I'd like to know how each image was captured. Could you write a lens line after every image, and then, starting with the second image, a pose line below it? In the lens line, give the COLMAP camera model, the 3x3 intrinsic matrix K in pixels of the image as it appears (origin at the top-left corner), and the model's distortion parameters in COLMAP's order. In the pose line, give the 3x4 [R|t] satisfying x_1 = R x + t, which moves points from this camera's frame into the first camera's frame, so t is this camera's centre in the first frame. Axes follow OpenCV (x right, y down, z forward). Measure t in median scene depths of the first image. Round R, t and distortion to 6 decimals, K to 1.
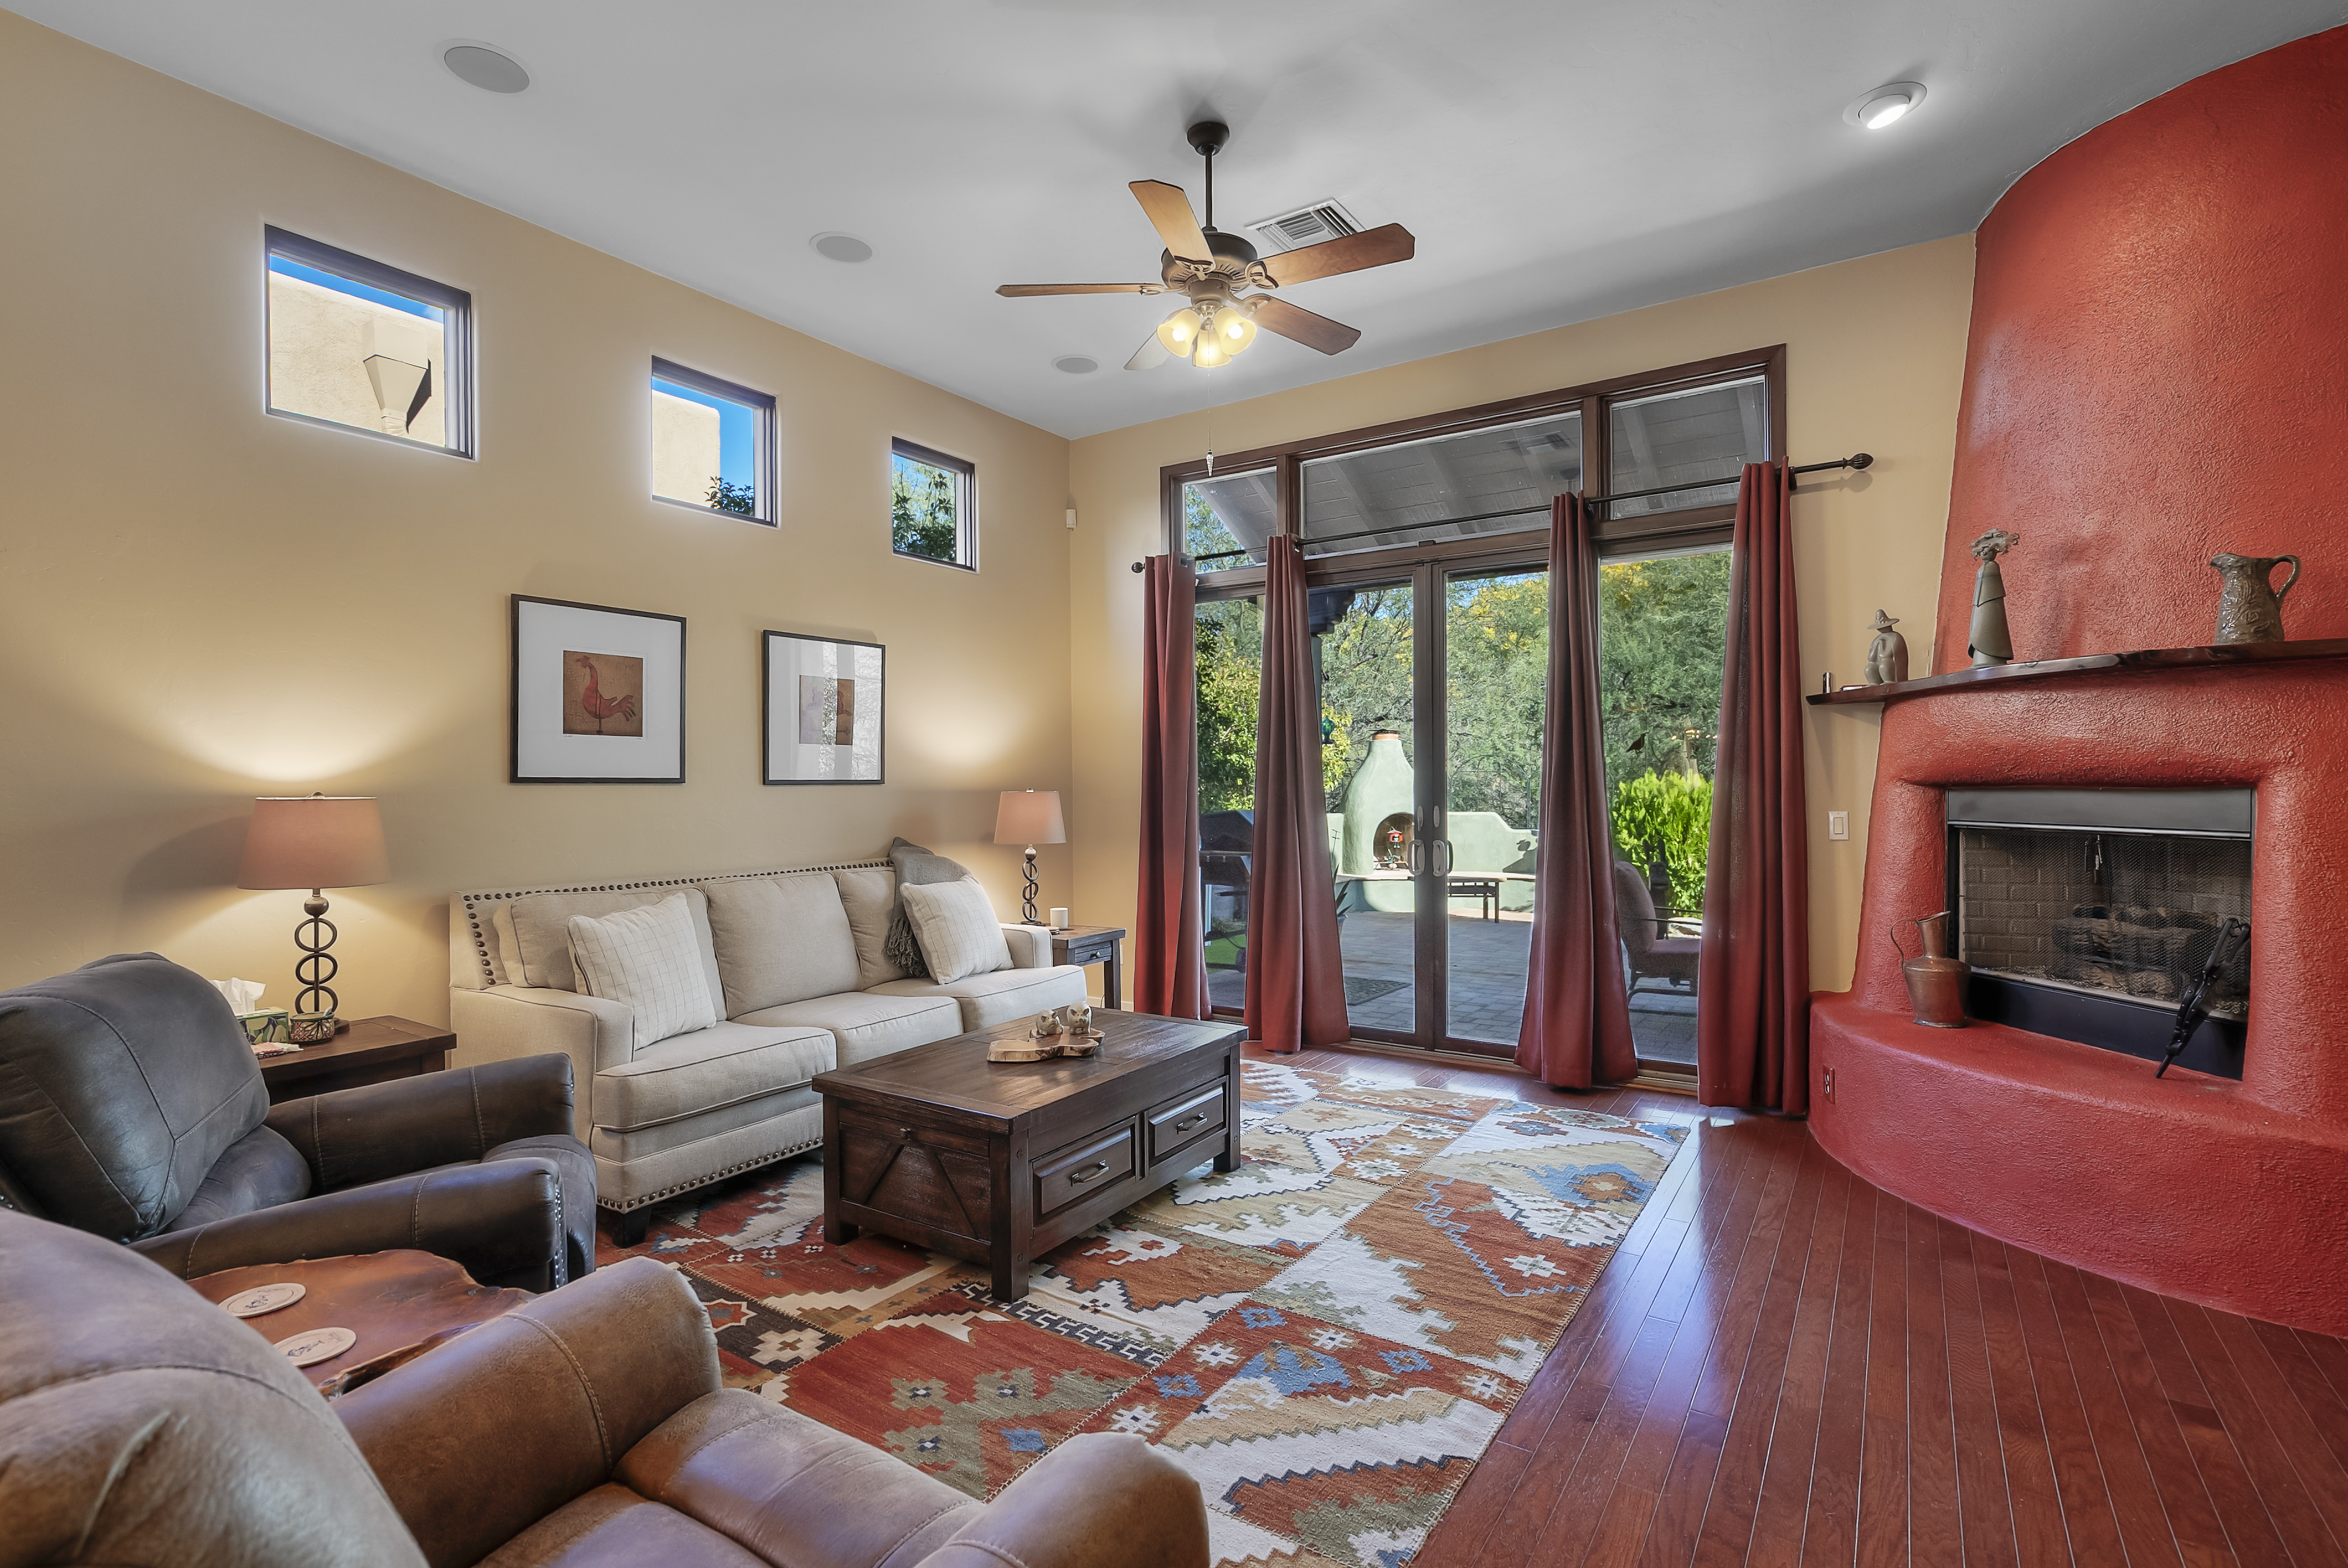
lens RADIAL K [[1097.8, 0, 1171.1], [0, 1097.8, 782.9], [0, 0, 1]] dist [-0.001580, 0.000267]
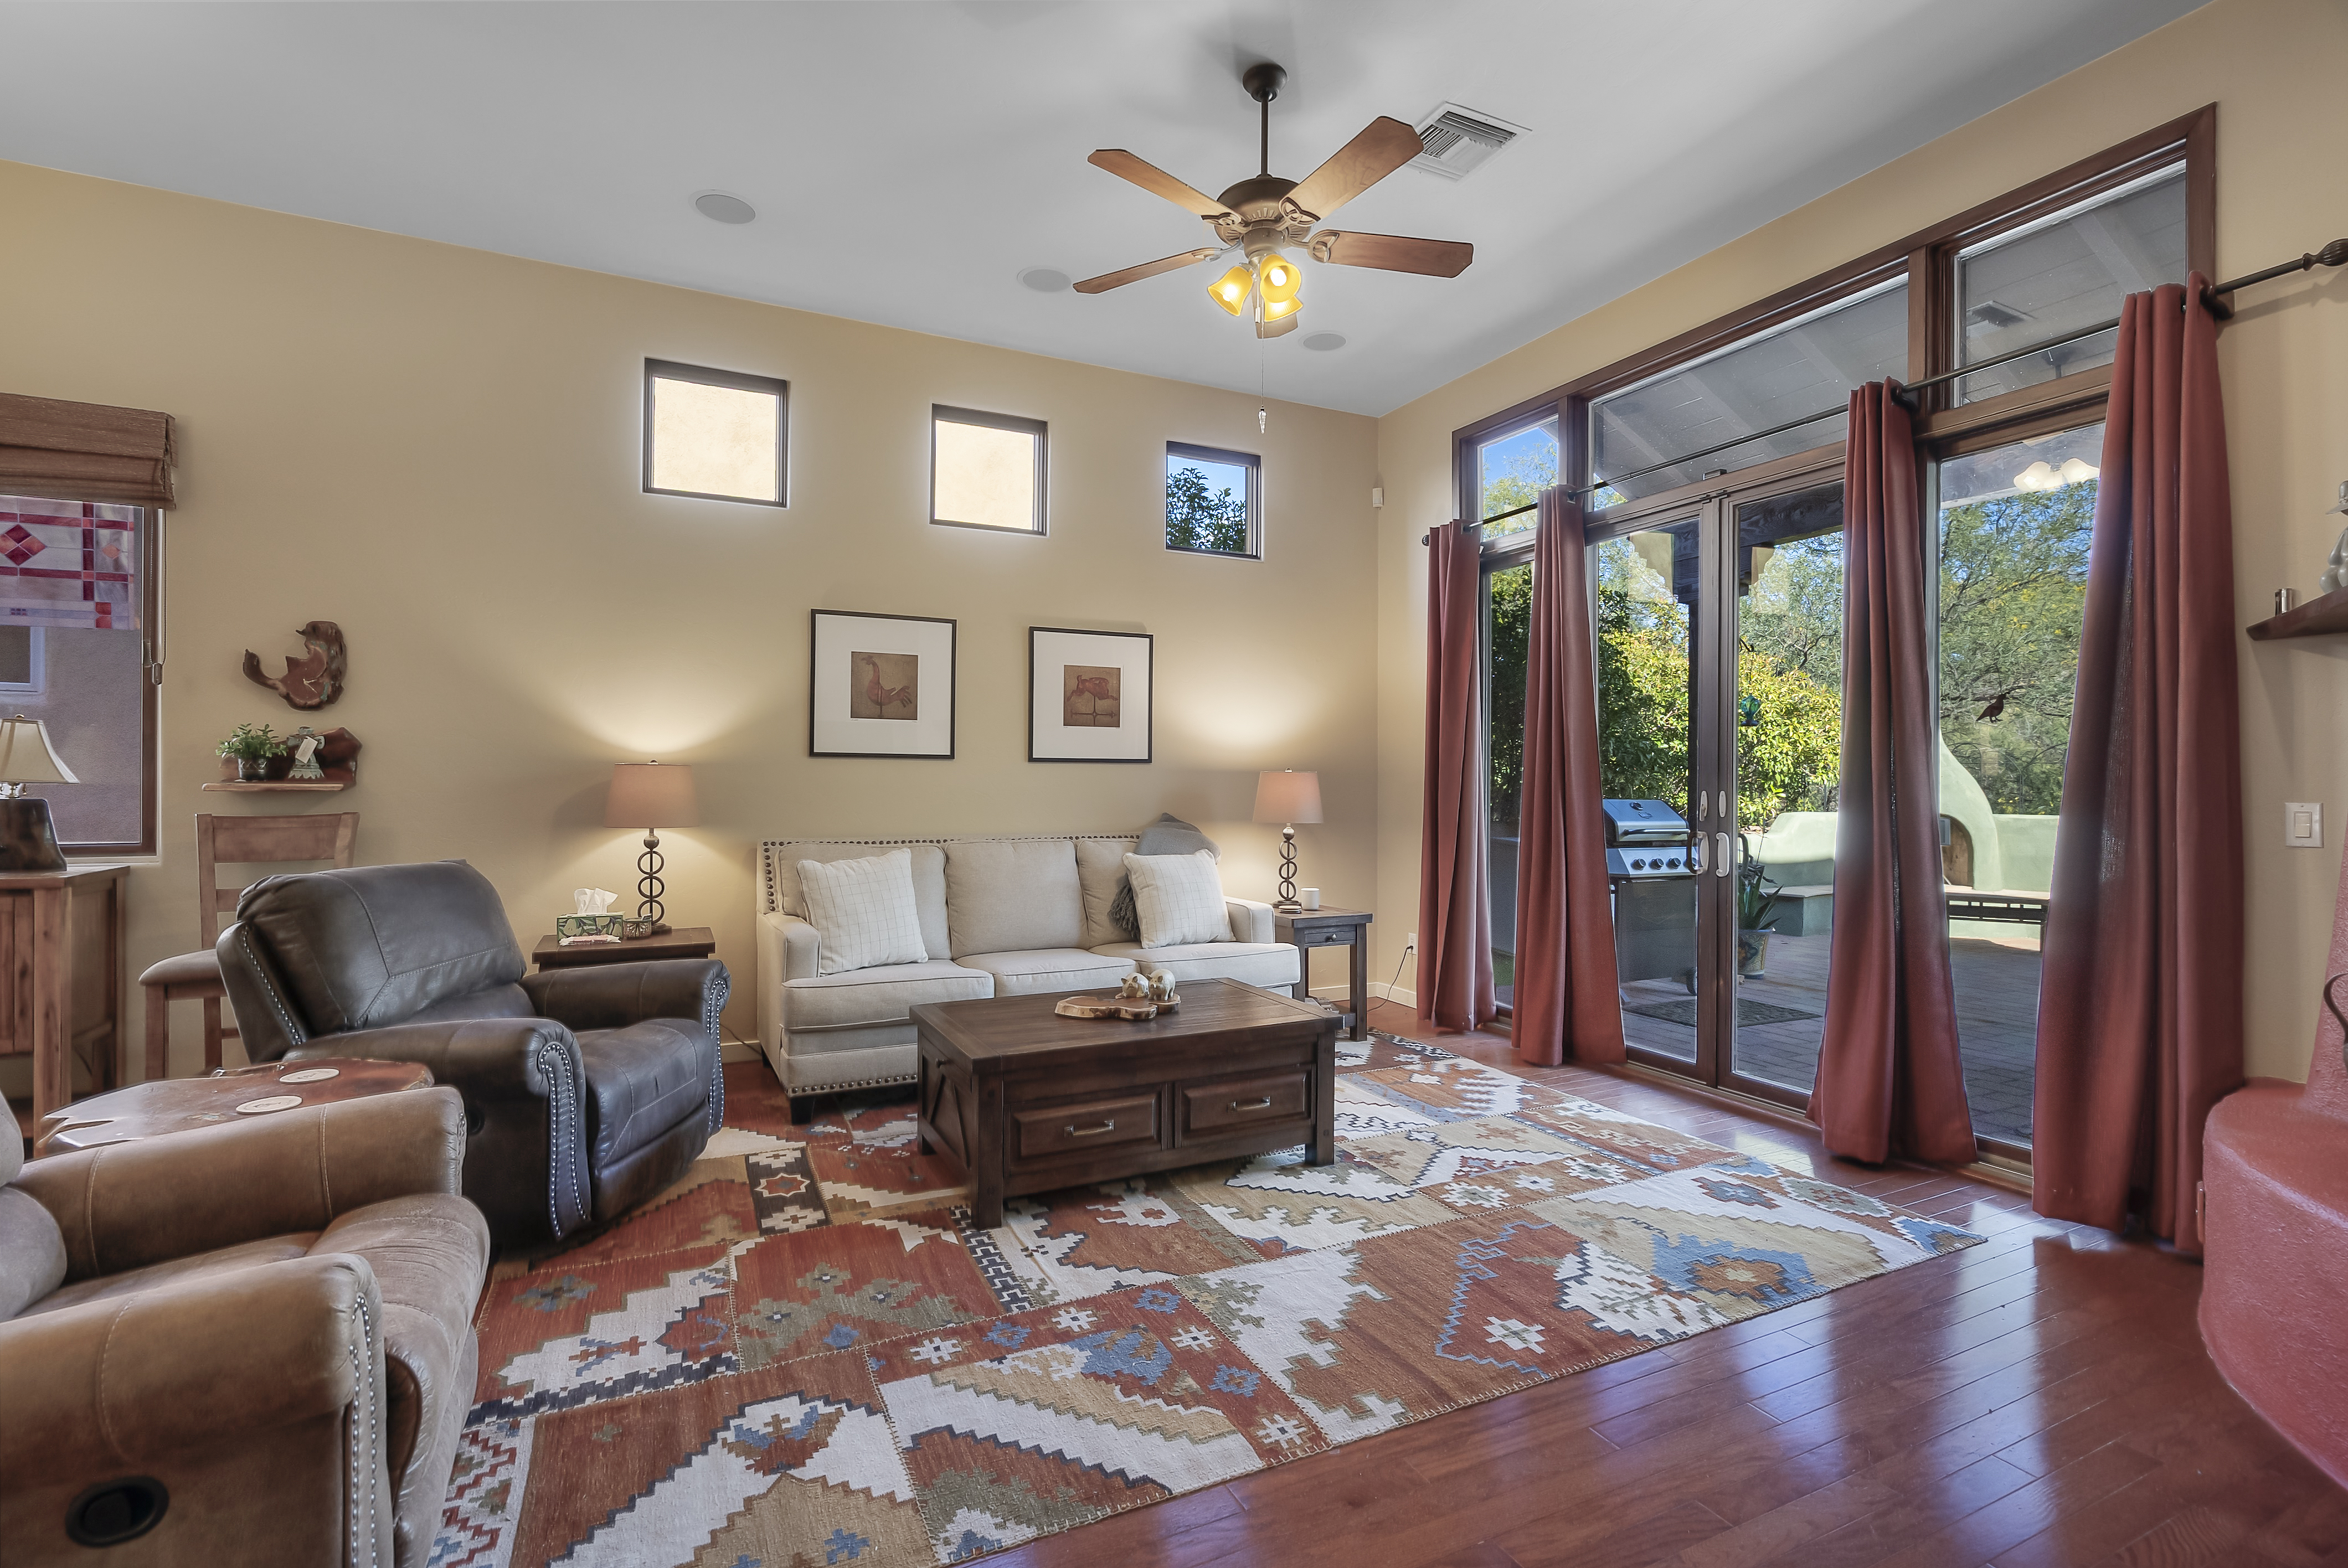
lens RADIAL K [[1066.9, 0, 1171.6], [0, 1066.9, 776.0], [0, 0, 1]] dist [-0.001864, 0.000721]
pose [[0.863174, 0.008074, -0.504842, 0.405108], [-0.009721, 0.999953, -0.000629, 0.019989], [0.504813, 0.005451, 0.863212, 0.141855]]
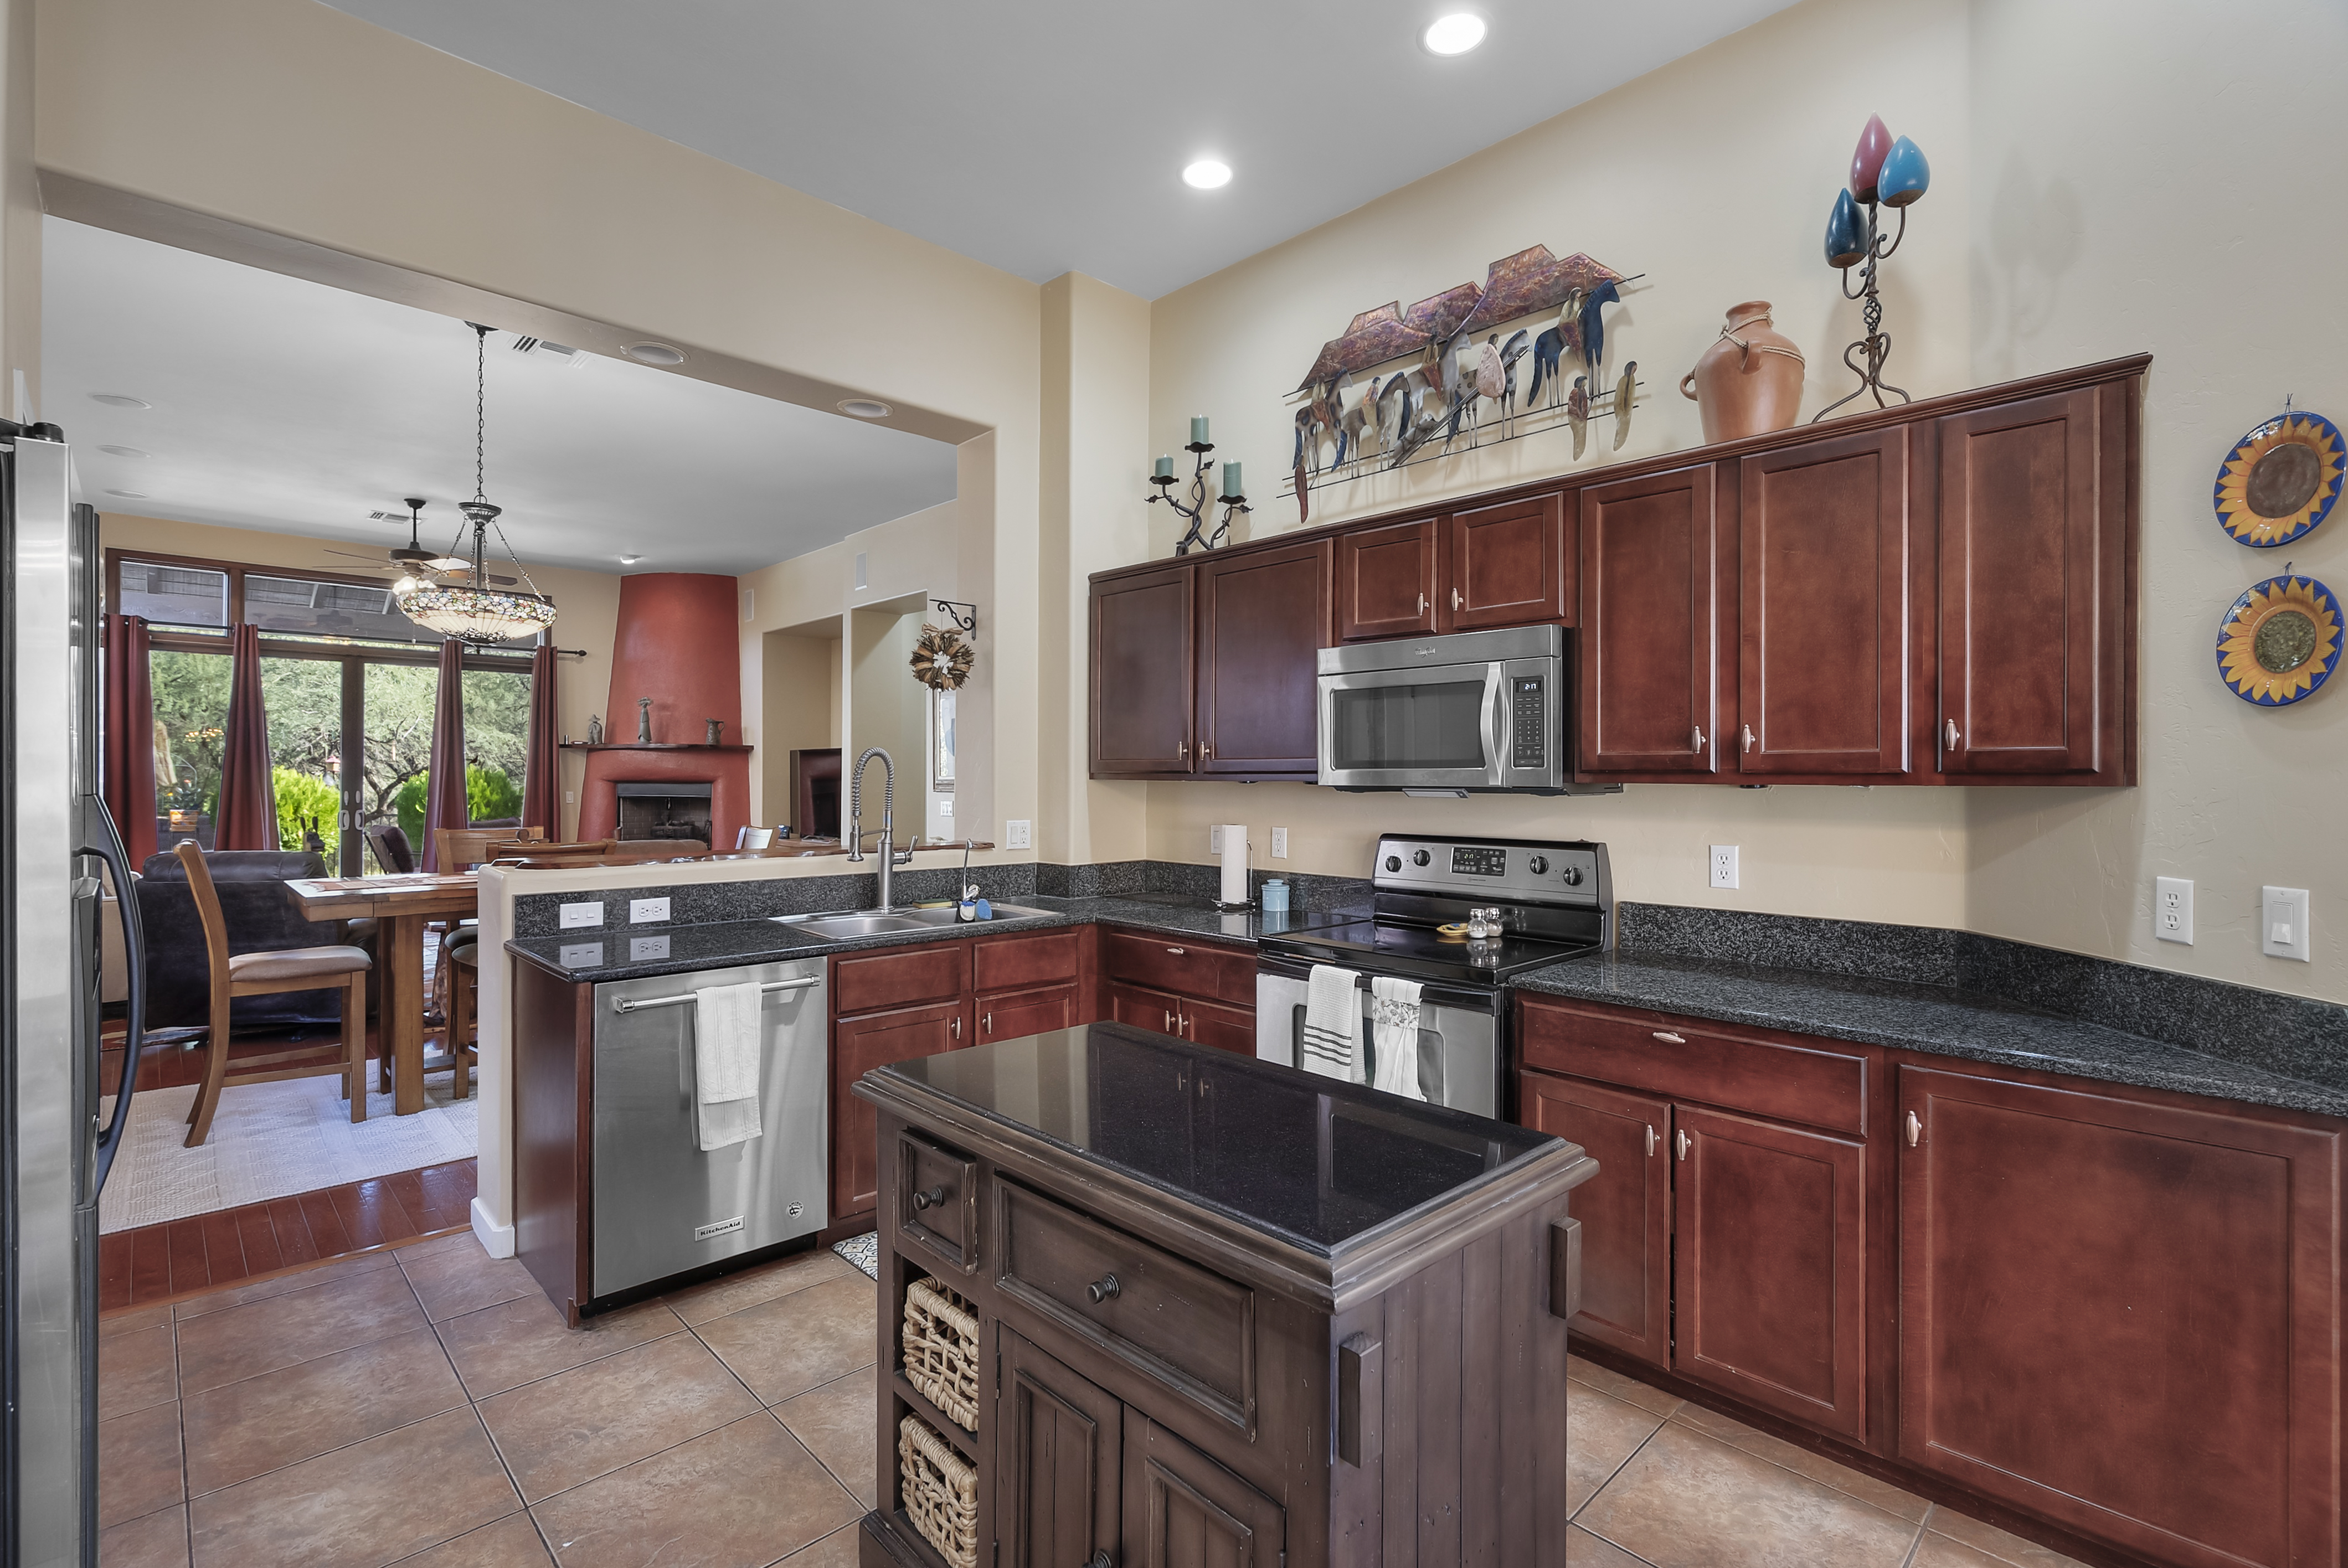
lens RADIAL K [[1076.7, 0, 1171.8], [0, 1076.7, 778.5], [0, 0, 1]] dist [-0.002006, 0.006833]
pose [[0.219871, 0.008176, 0.975495, -1.701767], [-0.010401, 0.999928, -0.006036, -0.002858], [-0.975474, -0.008819, 0.219940, -1.000829]]
